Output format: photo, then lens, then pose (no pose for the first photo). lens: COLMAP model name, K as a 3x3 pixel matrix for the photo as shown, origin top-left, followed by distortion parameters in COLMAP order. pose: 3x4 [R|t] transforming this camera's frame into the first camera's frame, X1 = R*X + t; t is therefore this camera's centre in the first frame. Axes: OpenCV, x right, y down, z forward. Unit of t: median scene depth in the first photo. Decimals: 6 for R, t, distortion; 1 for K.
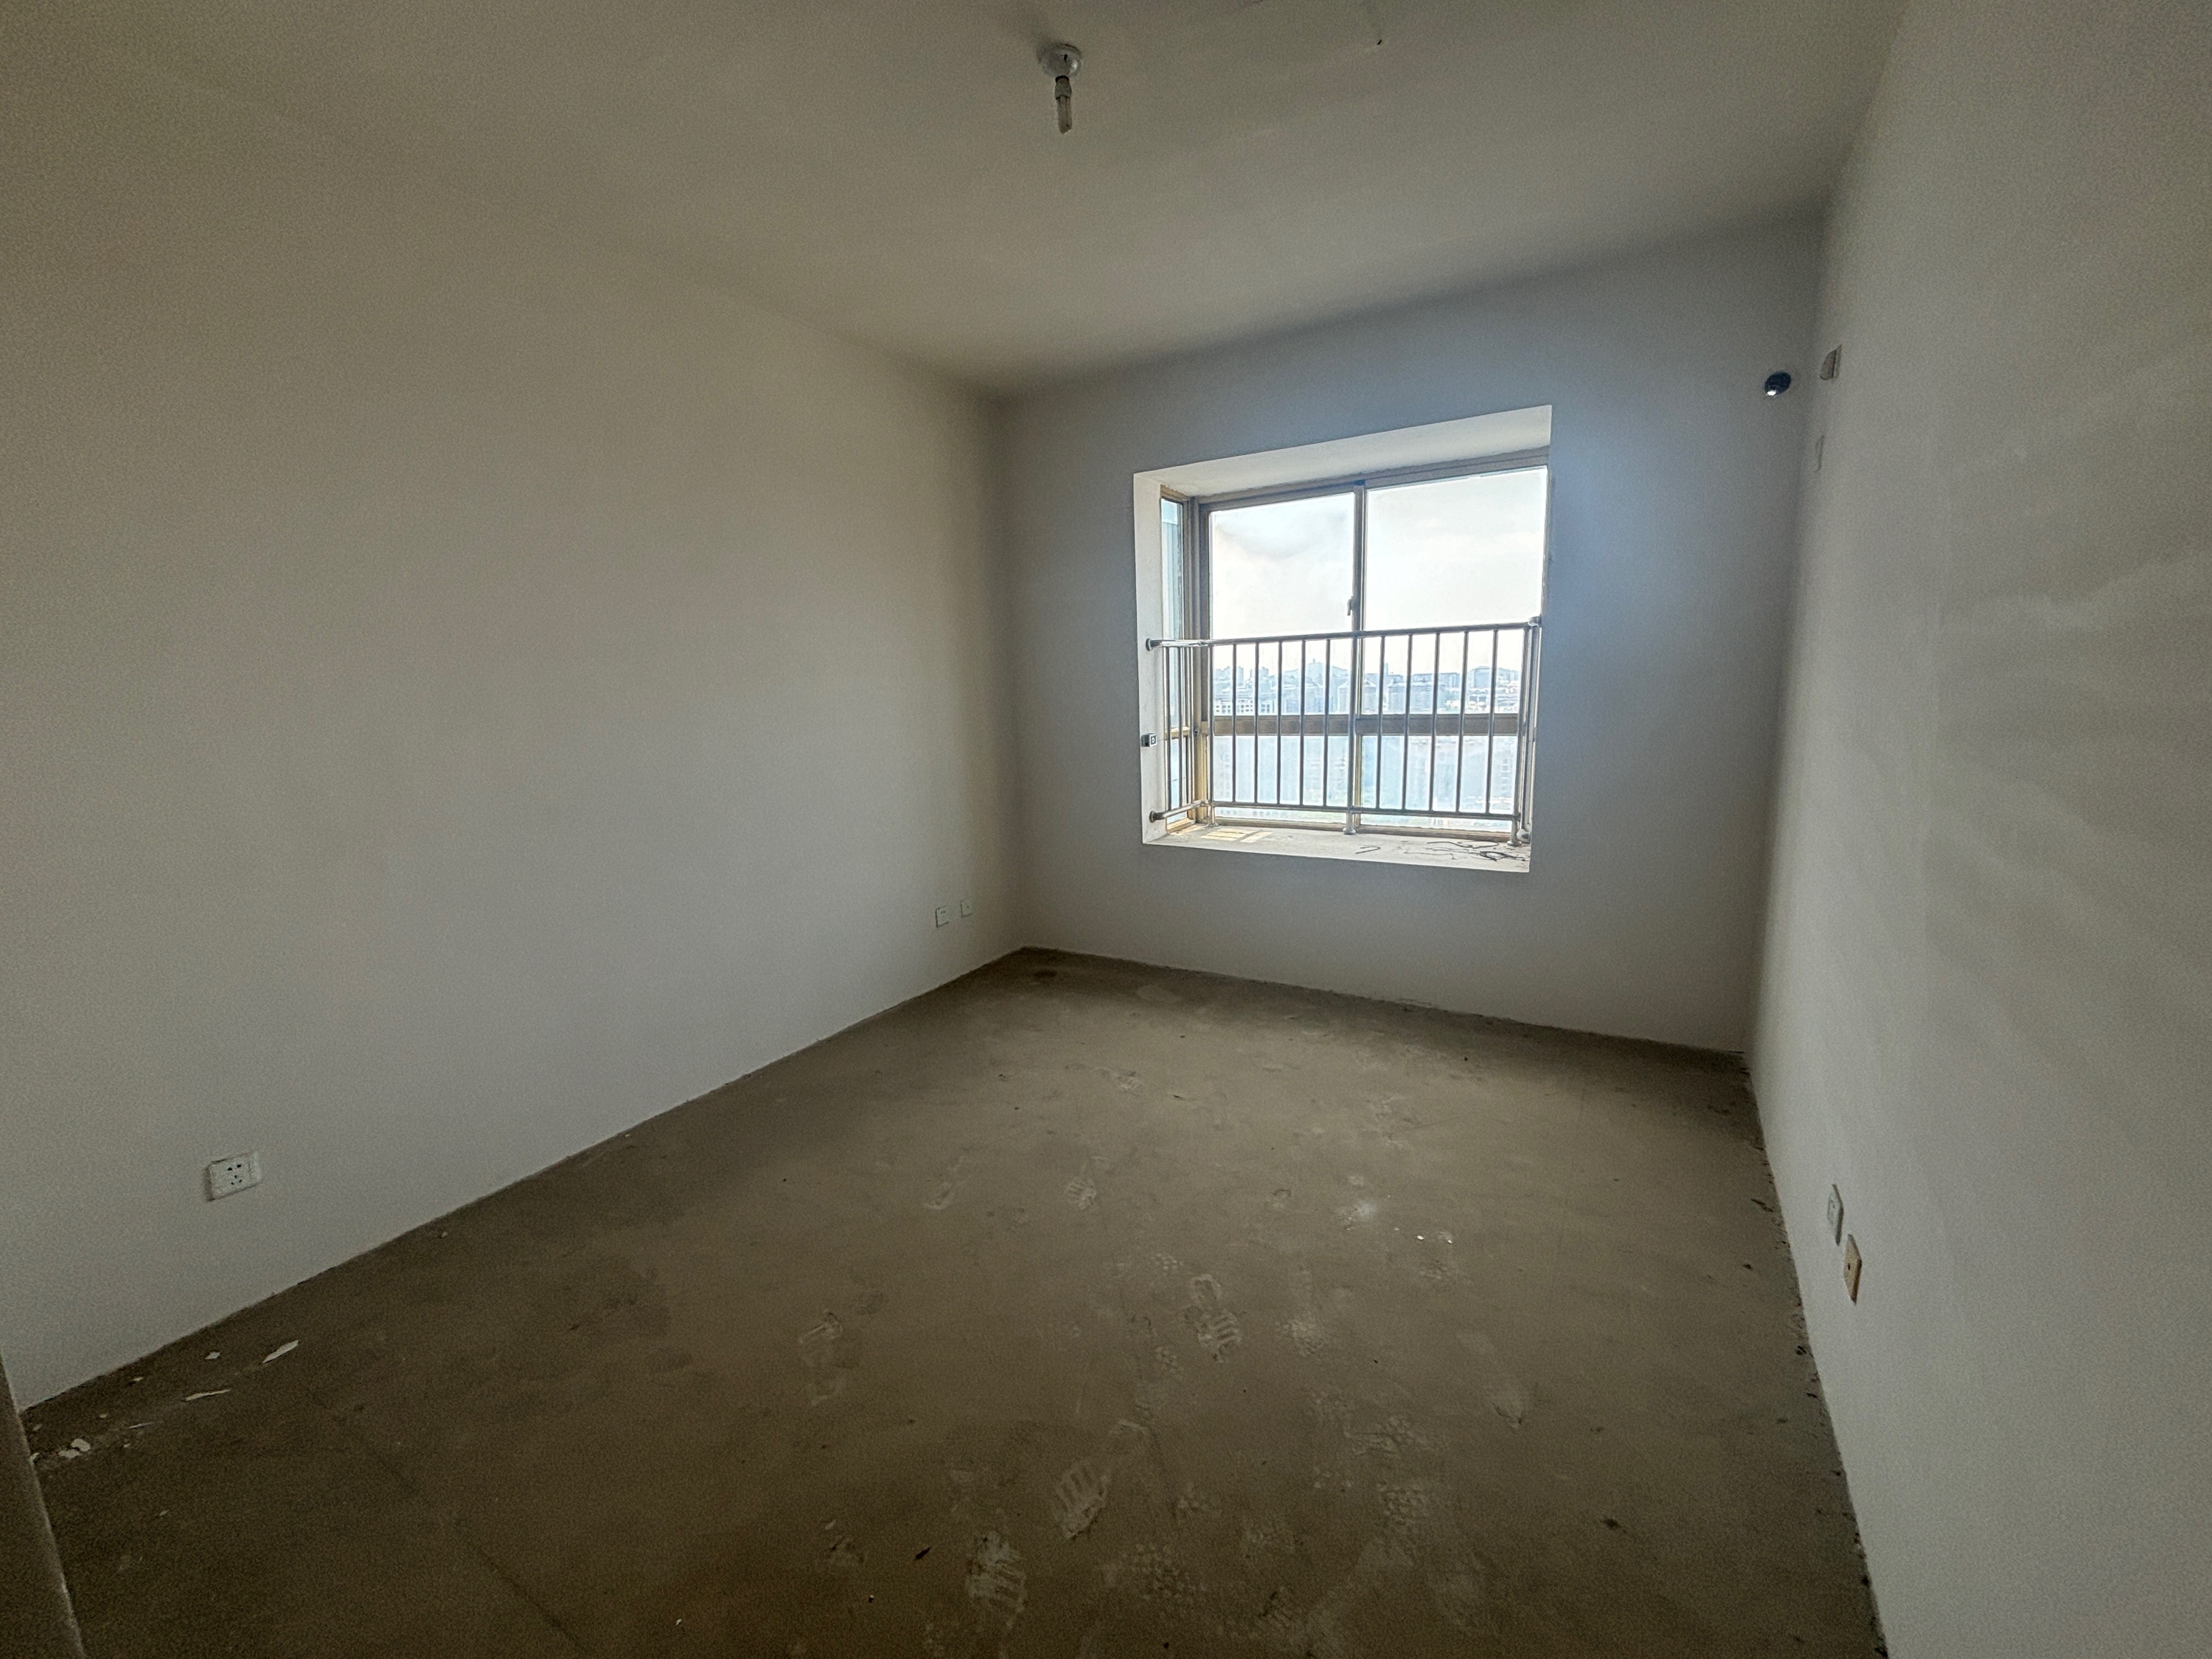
lens RADIAL K [[805.8, 0, 1106.0], [0, 805.8, 829.5], [0, 0, 1]] dist [-0.000853, -0.000048]
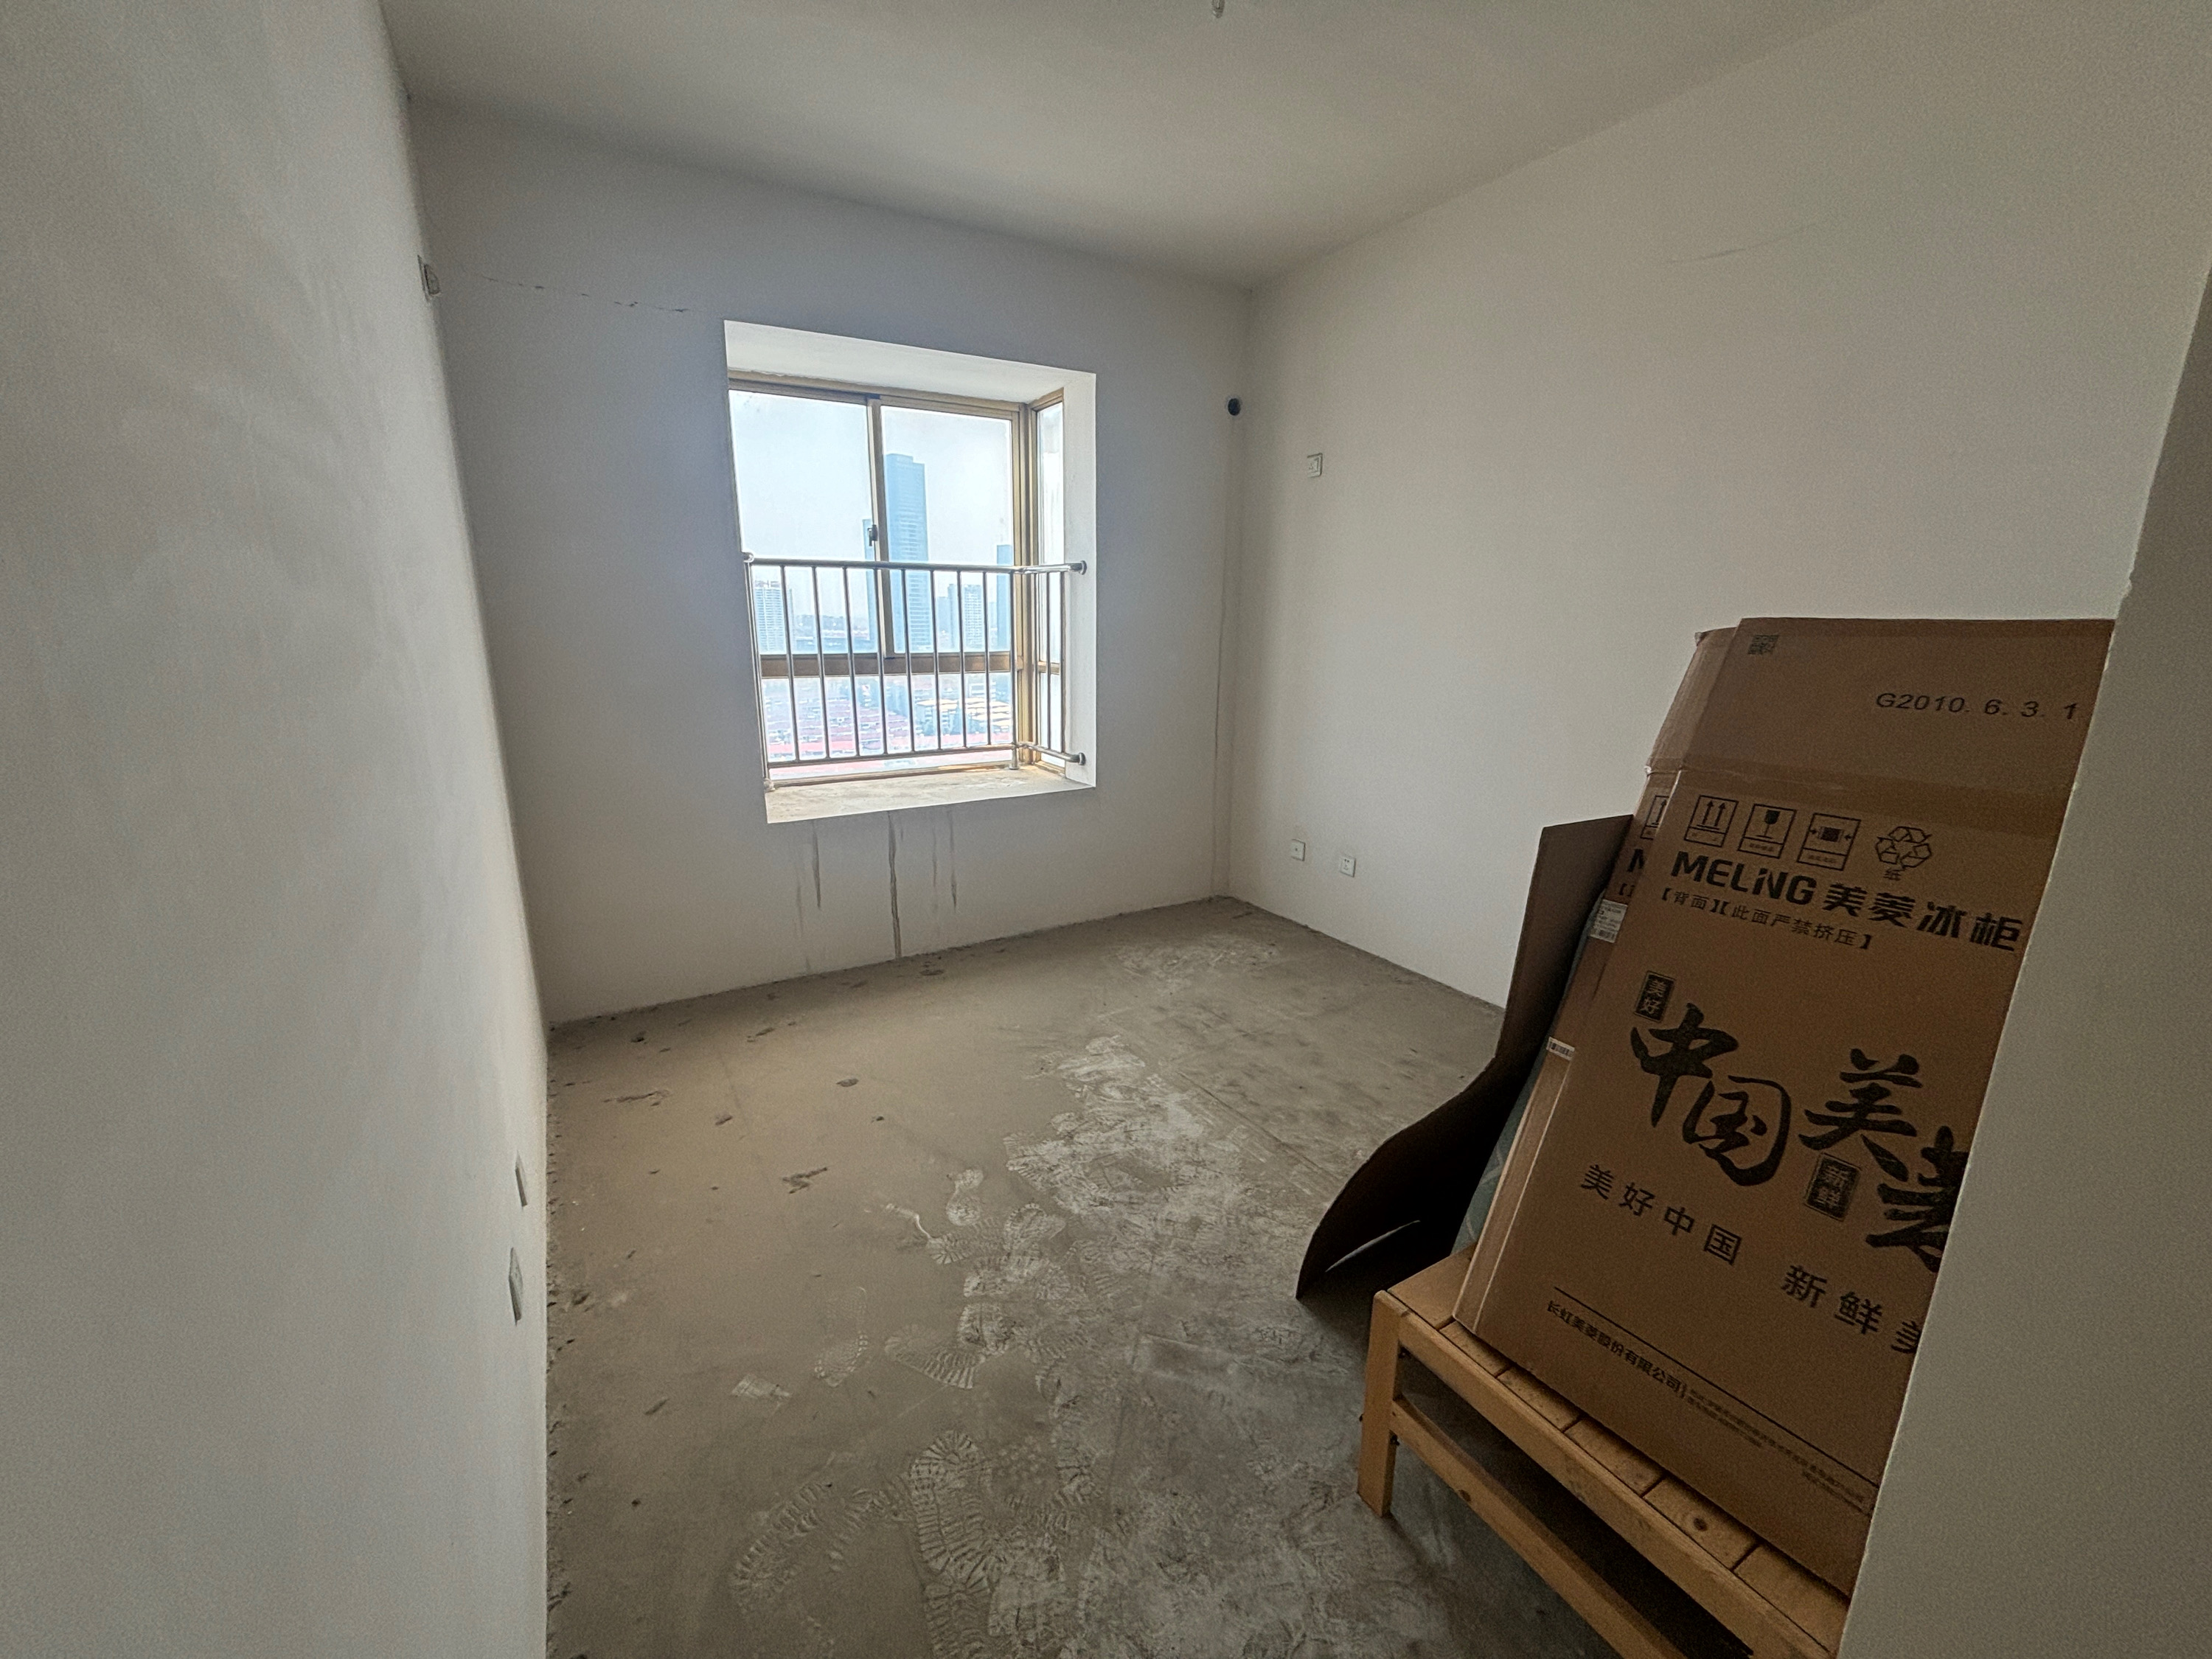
lens RADIAL K [[890.0, 0, 1106.0], [0, 890.0, 829.5], [0, 0, 1]] dist [0.000802, -0.000007]
pose [[0.535800, -0.165349, 0.827996, -0.446717], [0.126949, 0.985266, 0.114606, -0.027933], [-0.834747, 0.043707, 0.548897, 0.238708]]
